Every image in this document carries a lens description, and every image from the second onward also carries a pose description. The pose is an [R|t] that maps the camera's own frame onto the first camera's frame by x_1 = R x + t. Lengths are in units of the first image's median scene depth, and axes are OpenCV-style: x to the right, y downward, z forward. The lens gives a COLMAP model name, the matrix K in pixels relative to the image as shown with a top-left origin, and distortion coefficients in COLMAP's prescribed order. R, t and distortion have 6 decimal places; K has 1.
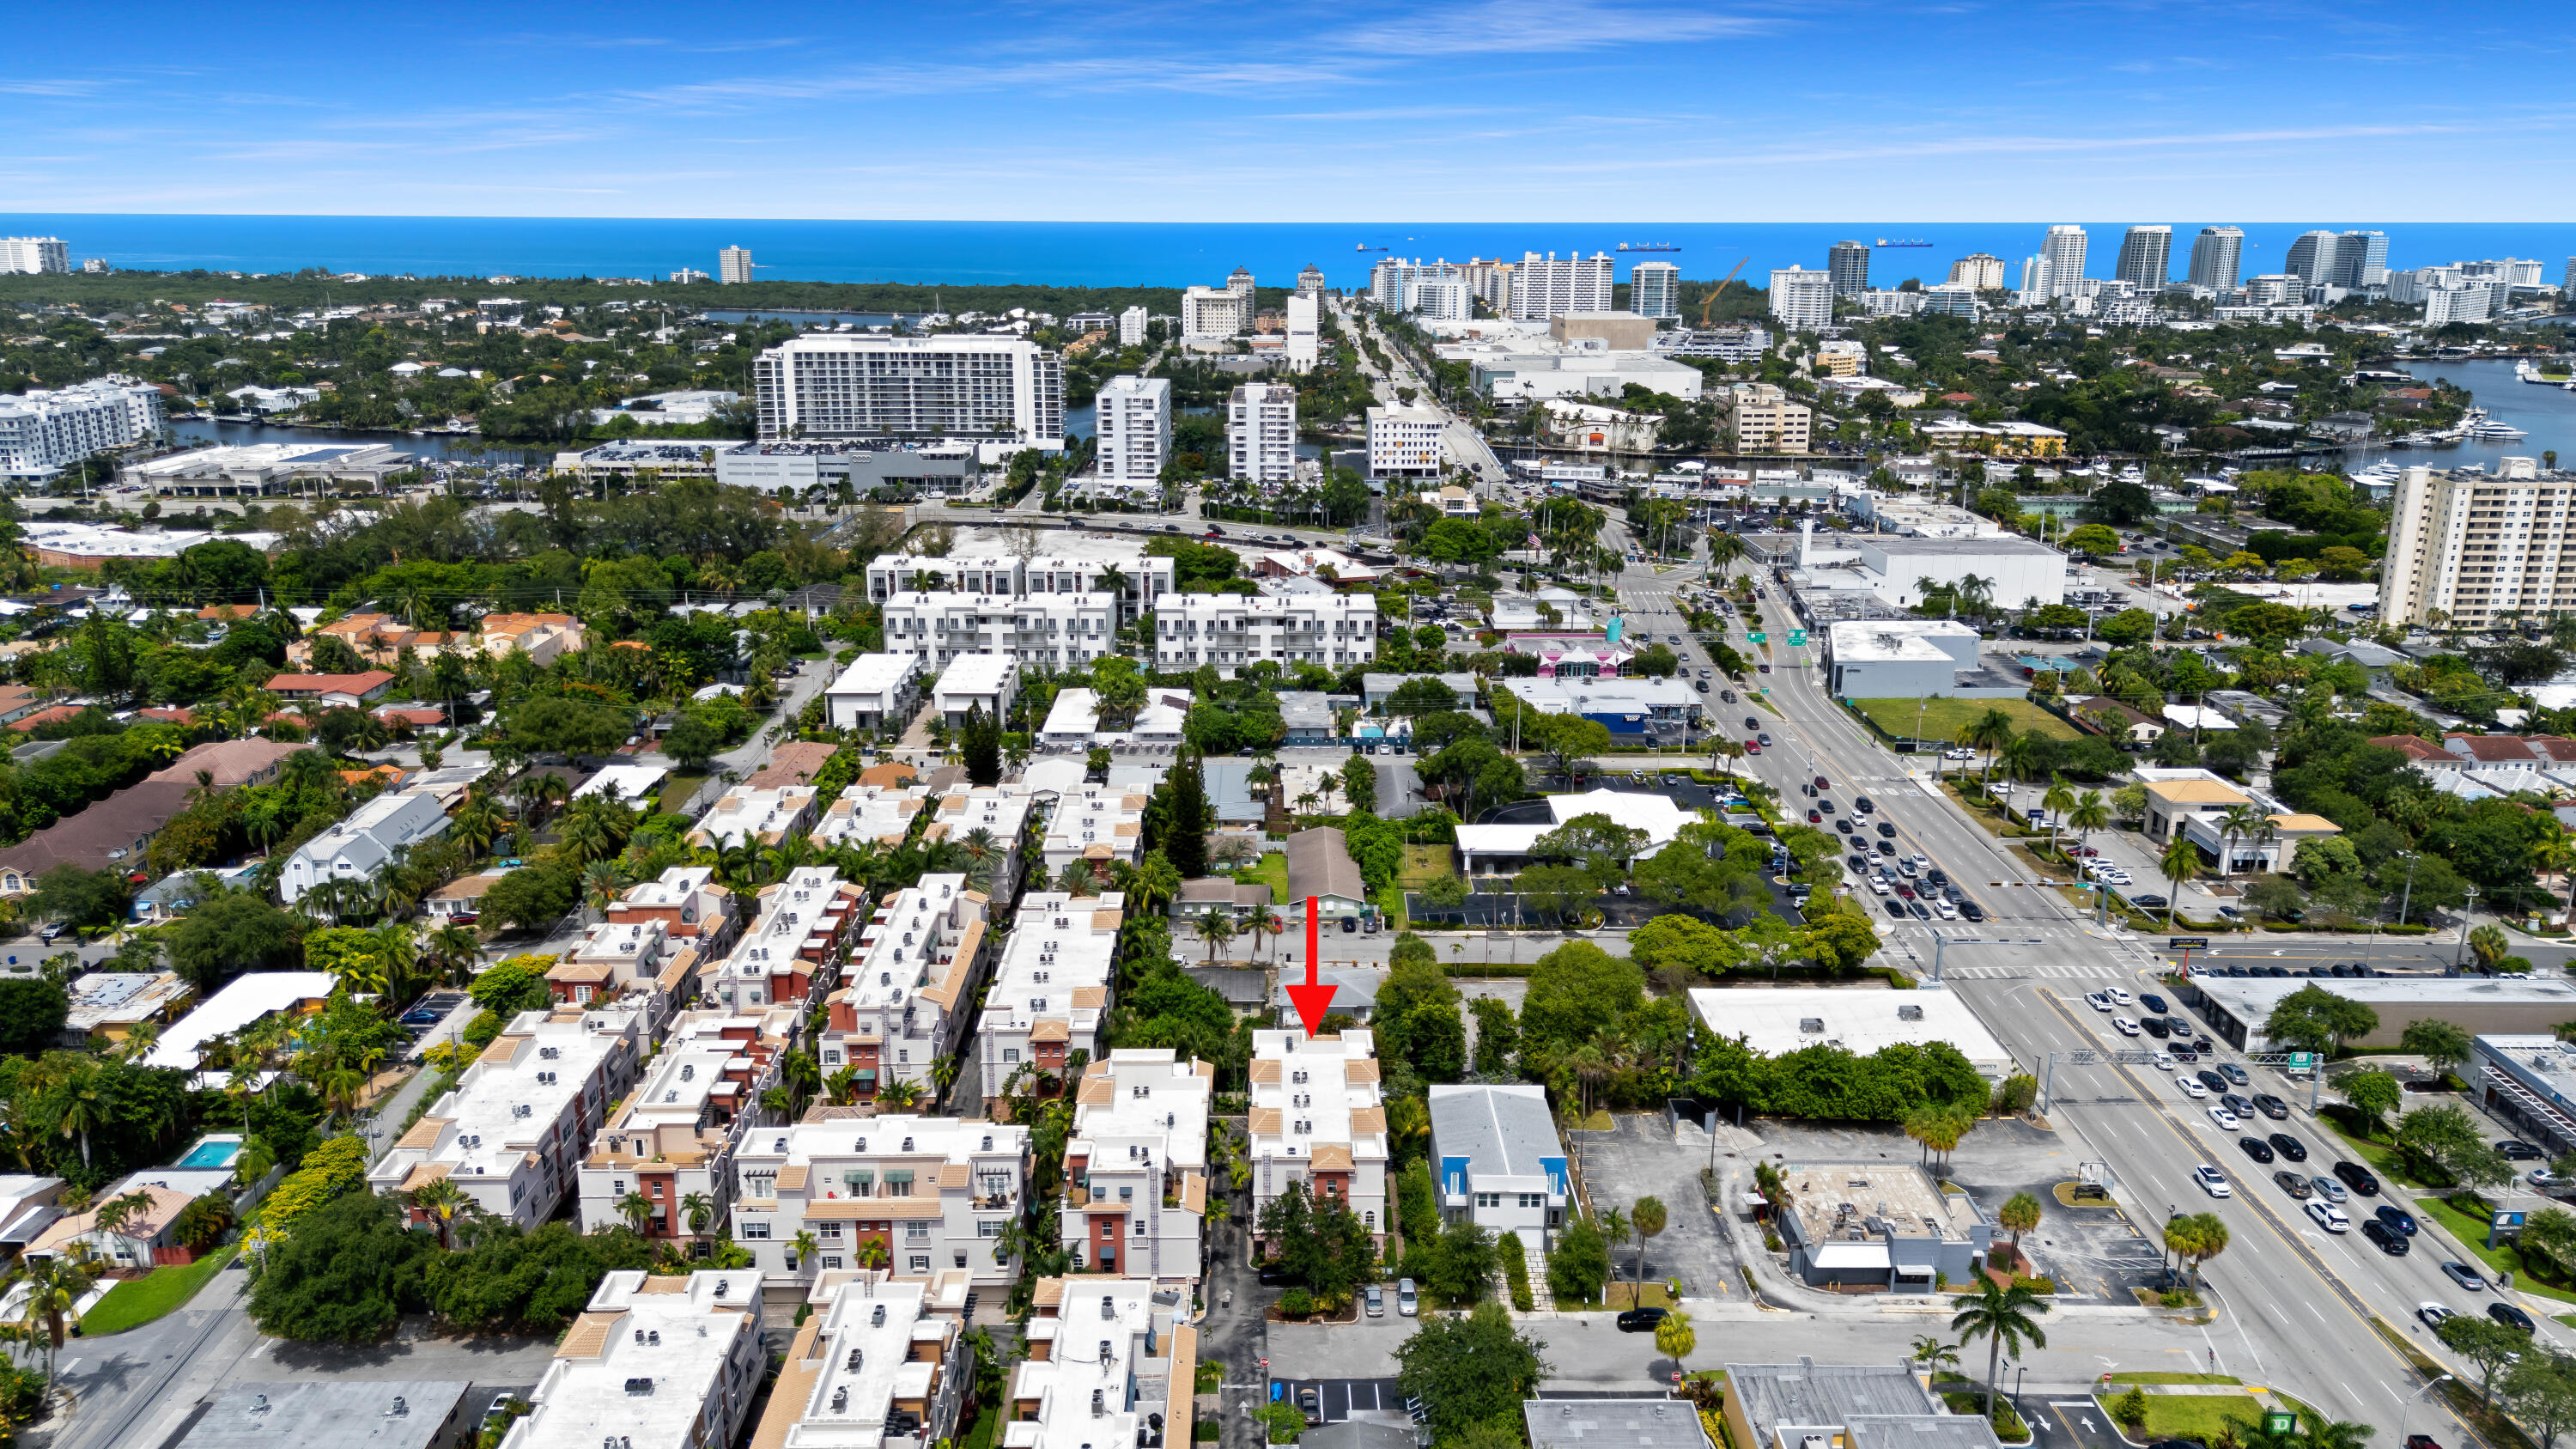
lens RADIAL K [[1862.3, 0, 1304.4], [0, 1862.3, 721.2], [0, 0, 1]] dist [0.088046, -0.107677]
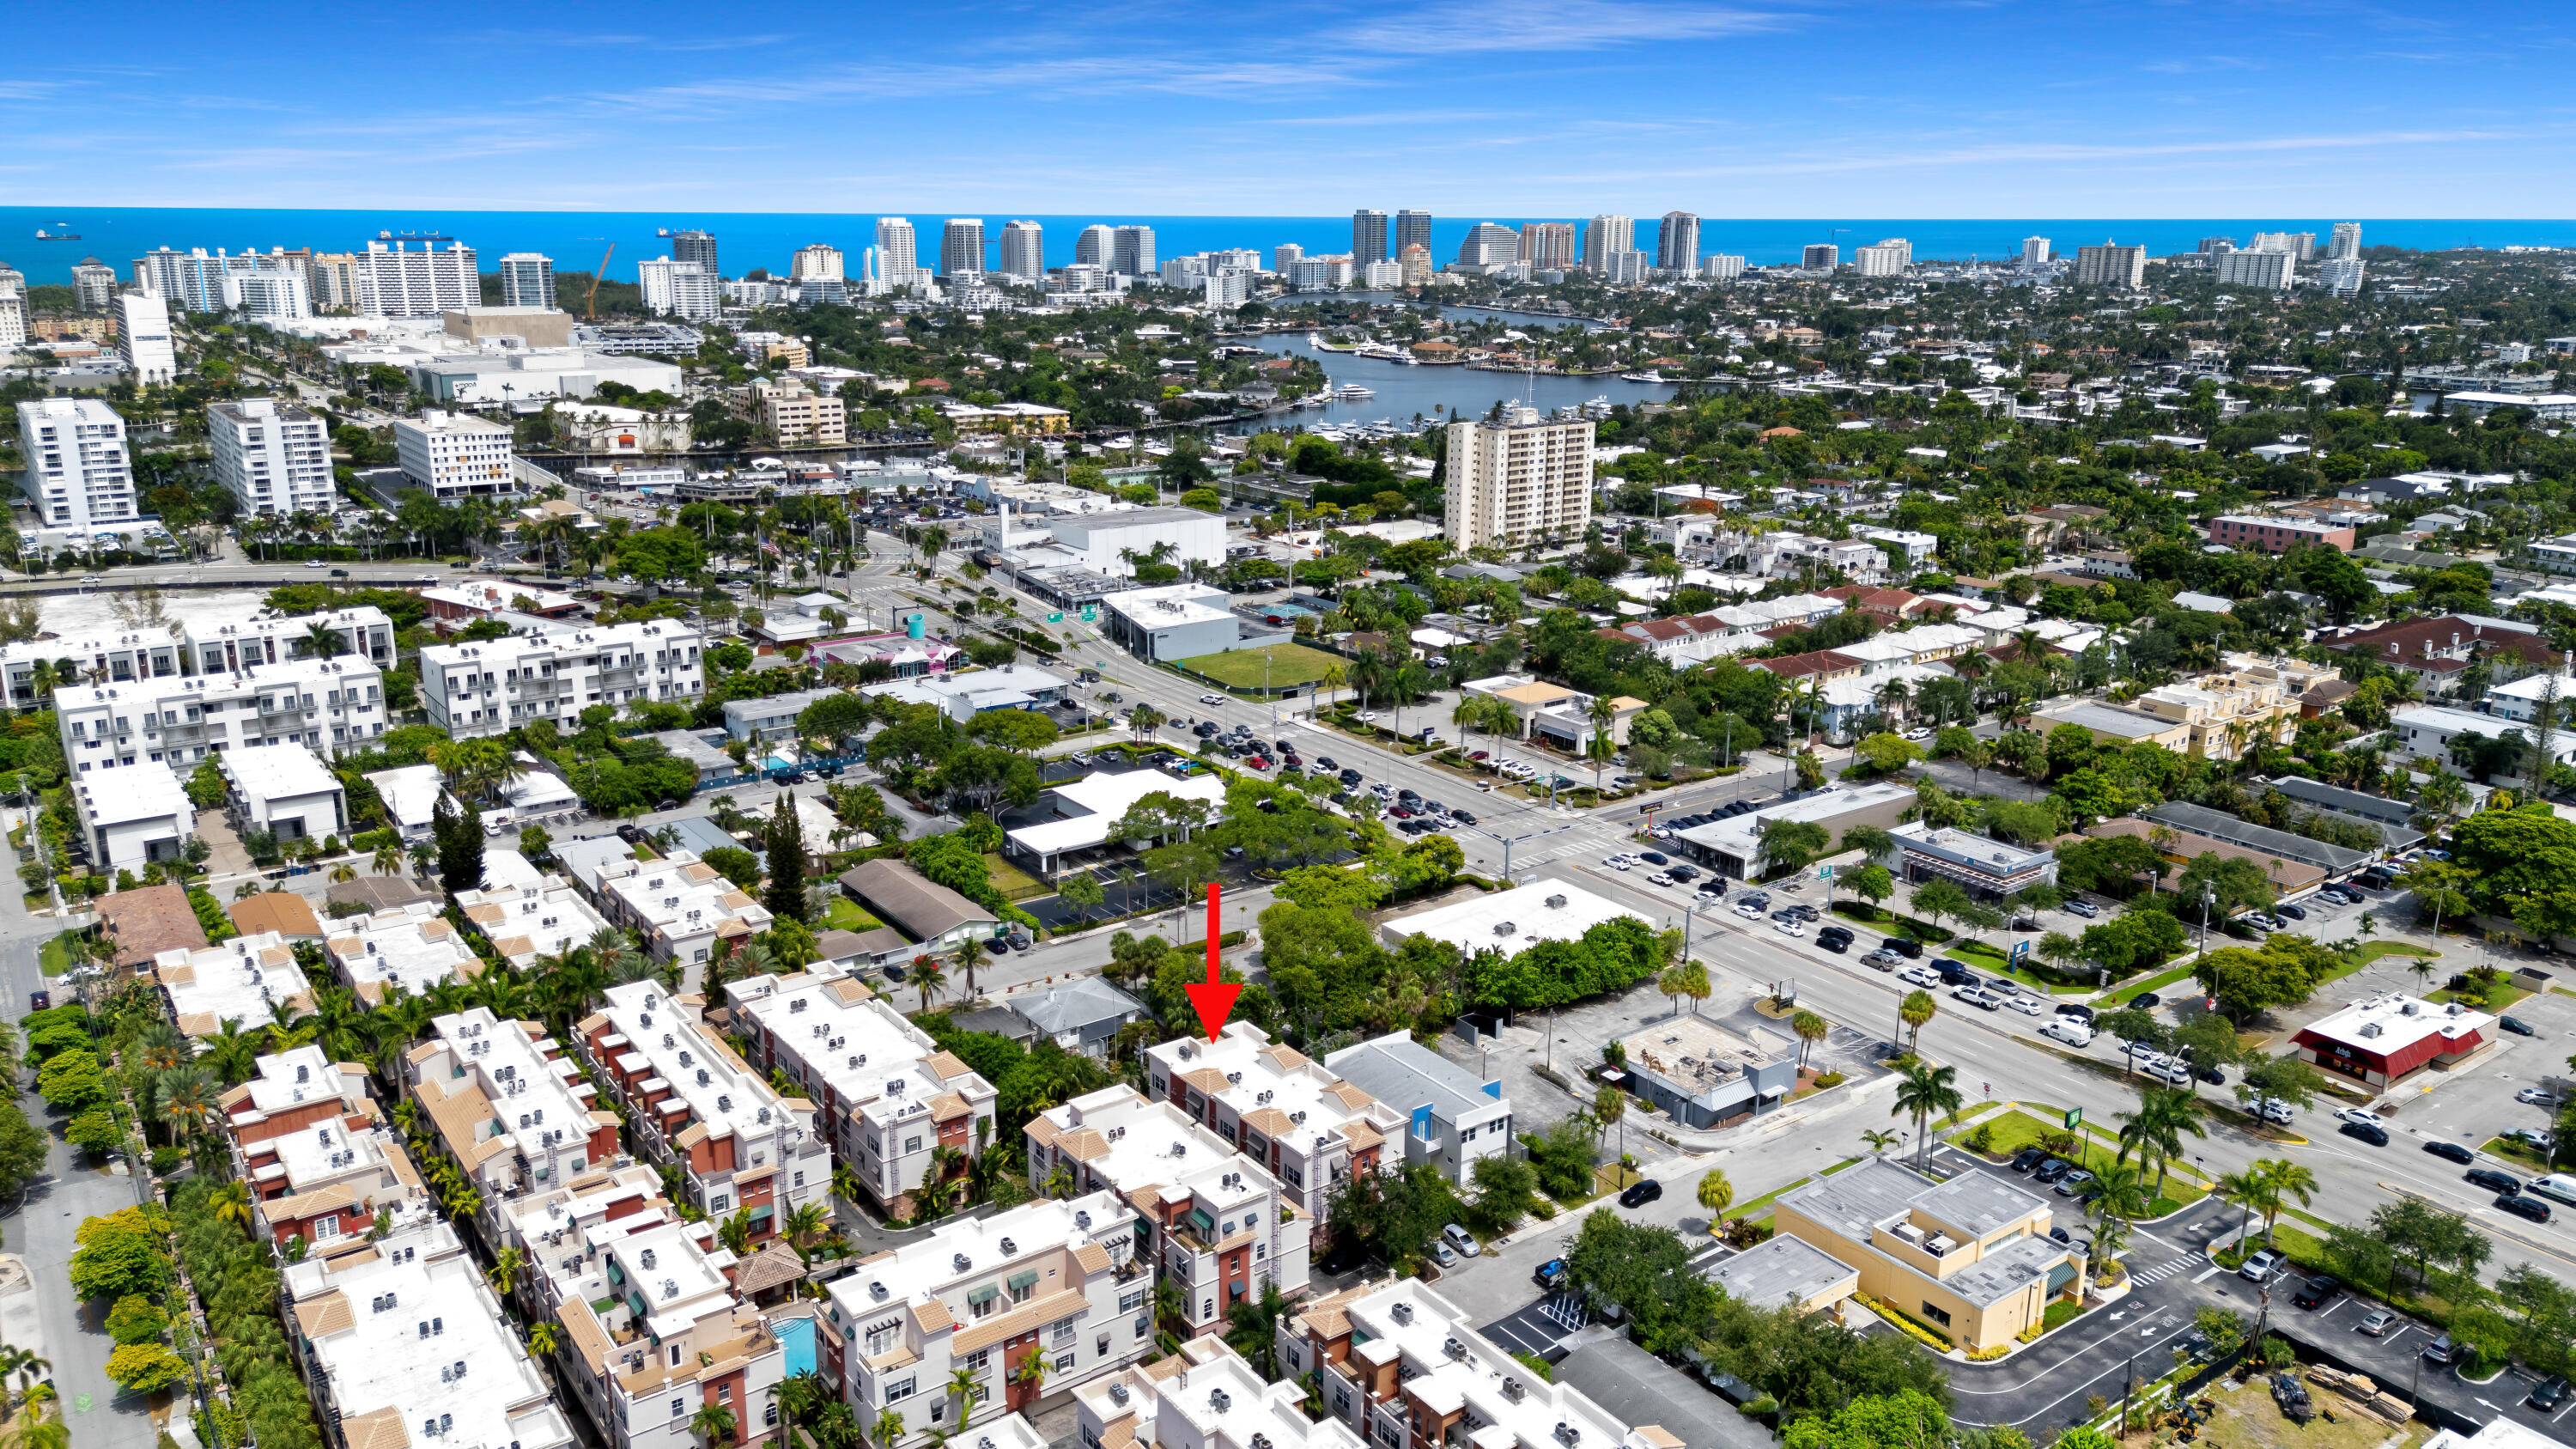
lens RADIAL K [[1862.3, 0, 1304.4], [0, 1862.3, 721.2], [0, 0, 1]] dist [0.088046, -0.107677]
pose [[0.816565, -0.150135, 0.557388, -0.239593], [0.147505, 0.987798, 0.049977, -0.019724], [-0.558090, 0.041408, 0.828747, 0.071632]]
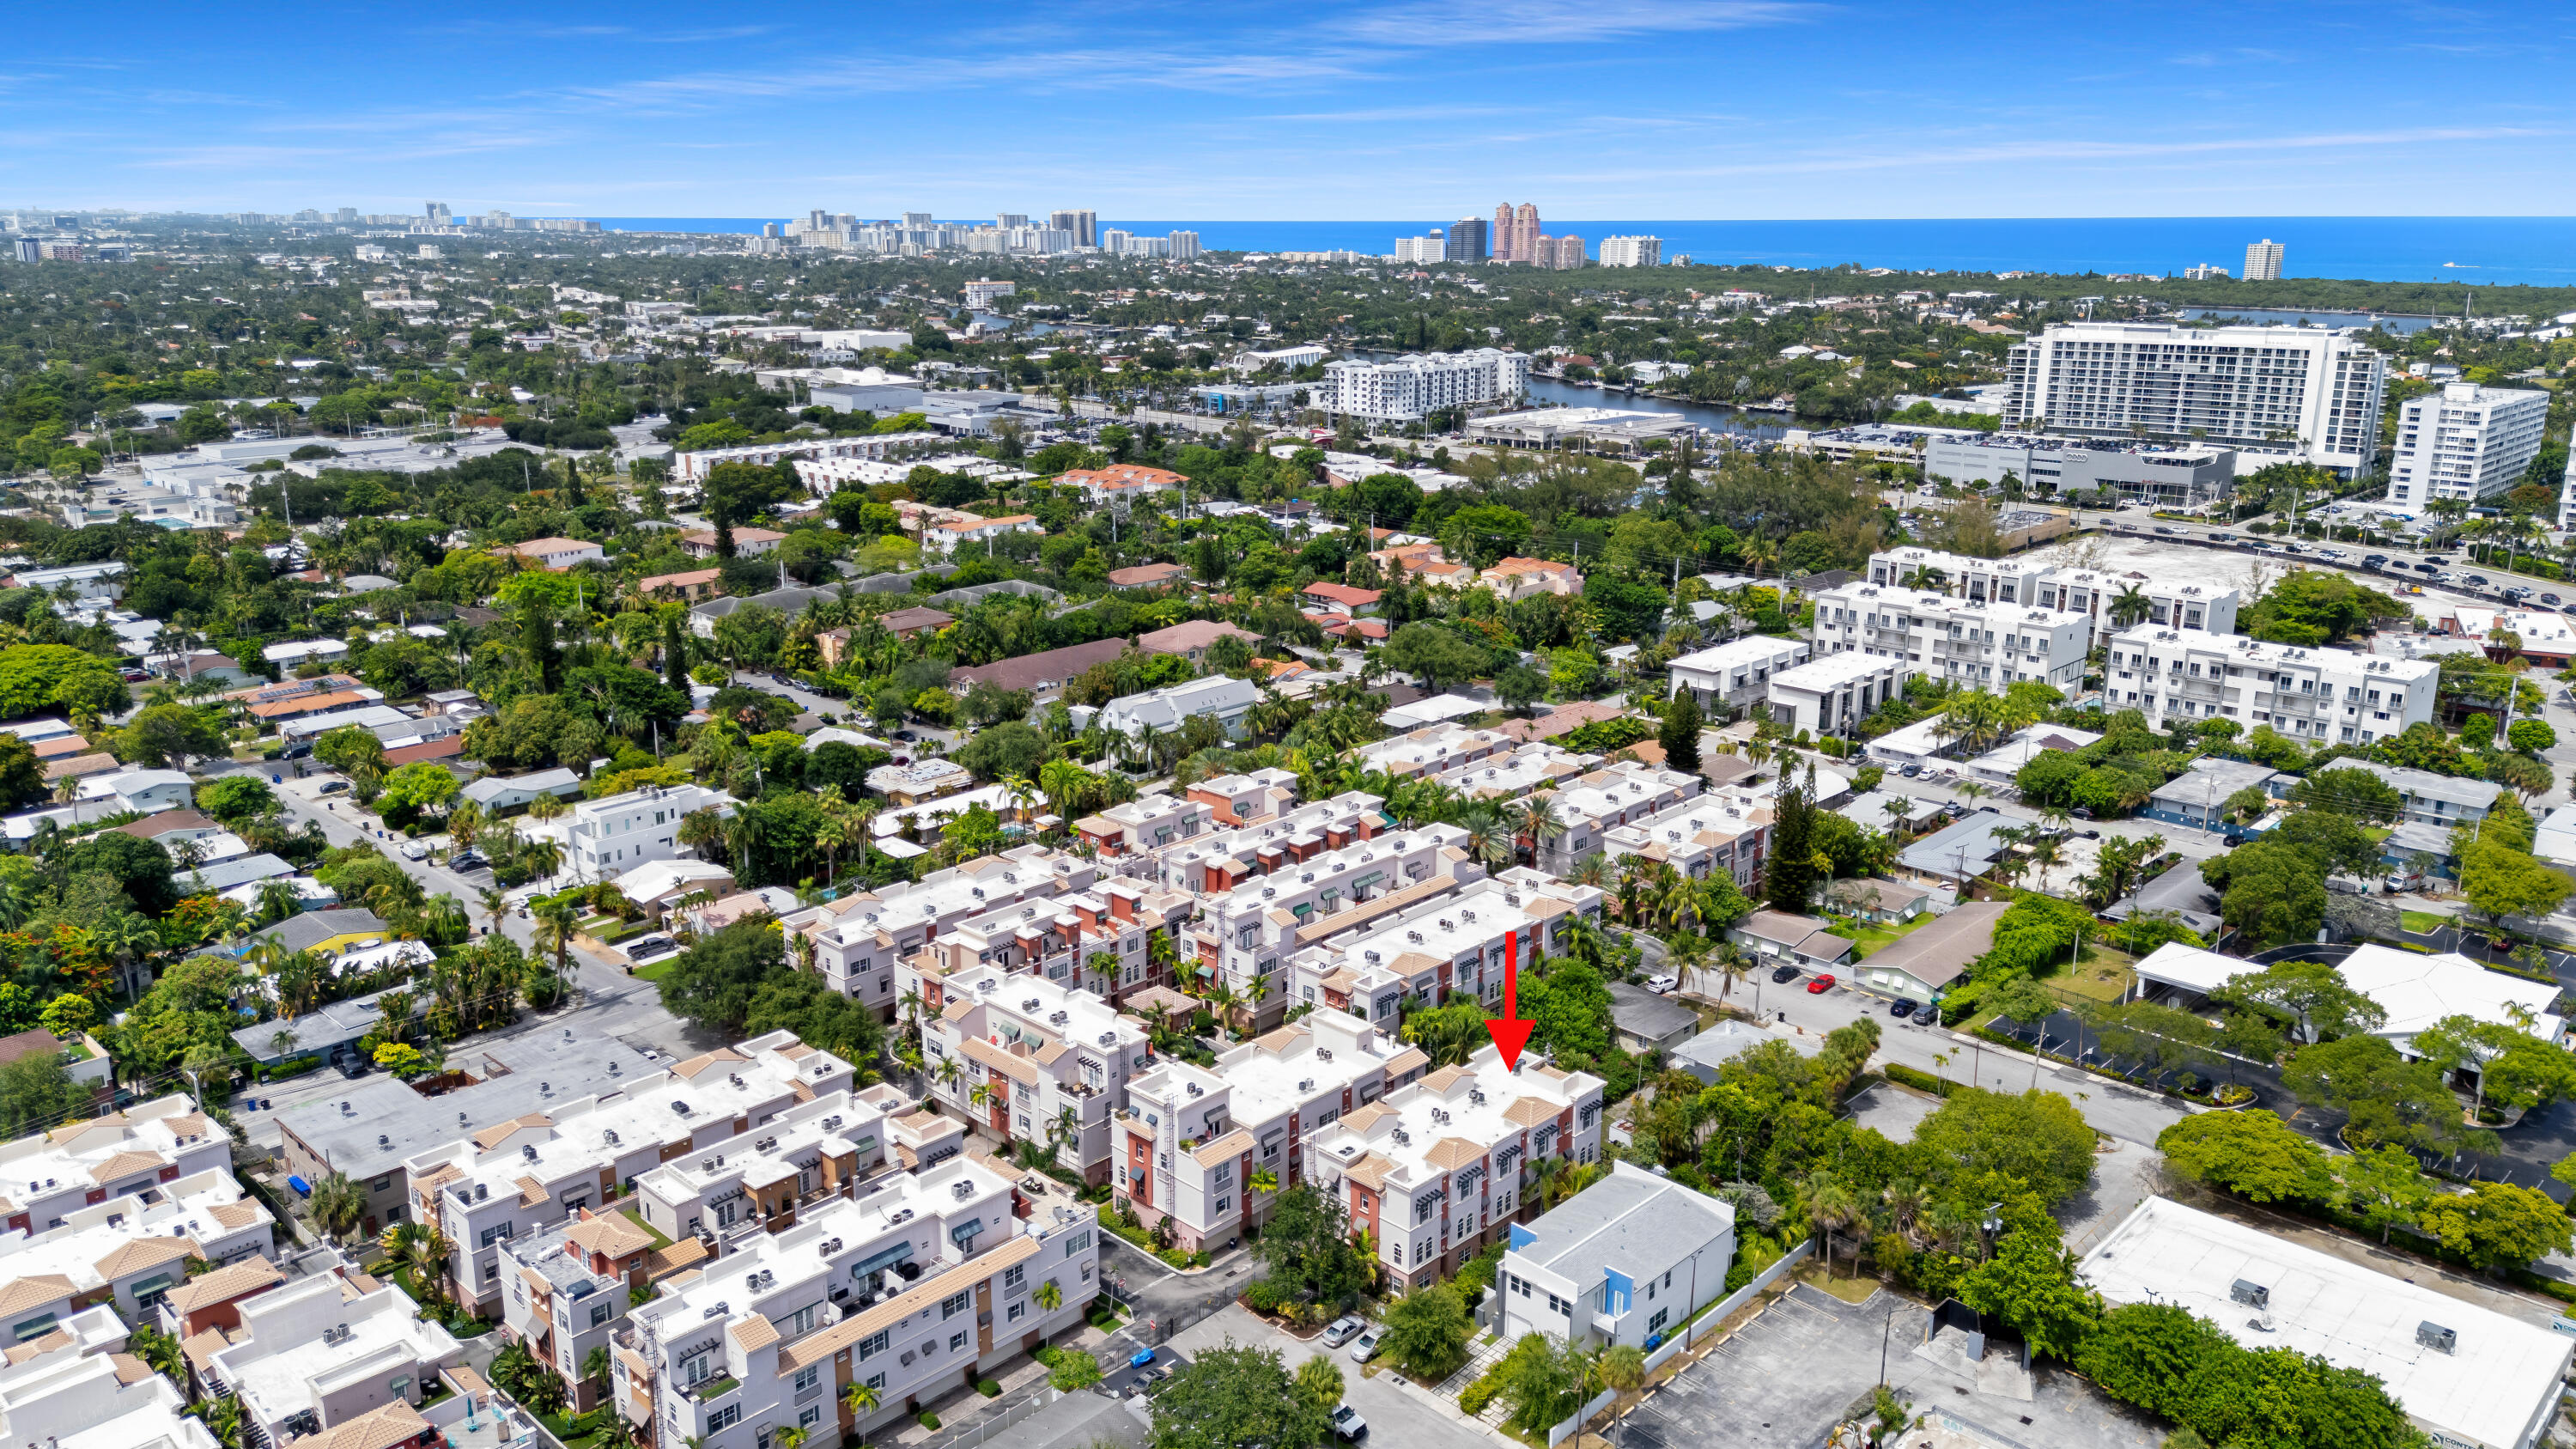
lens RADIAL K [[1862.3, 0, 1304.4], [0, 1862.3, 721.2], [0, 0, 1]] dist [0.088046, -0.107677]
pose [[0.703592, 0.179193, -0.687639, 0.255929], [-0.179555, 0.981113, 0.071950, -0.018585], [0.687545, 0.072846, 0.722479, 0.131570]]
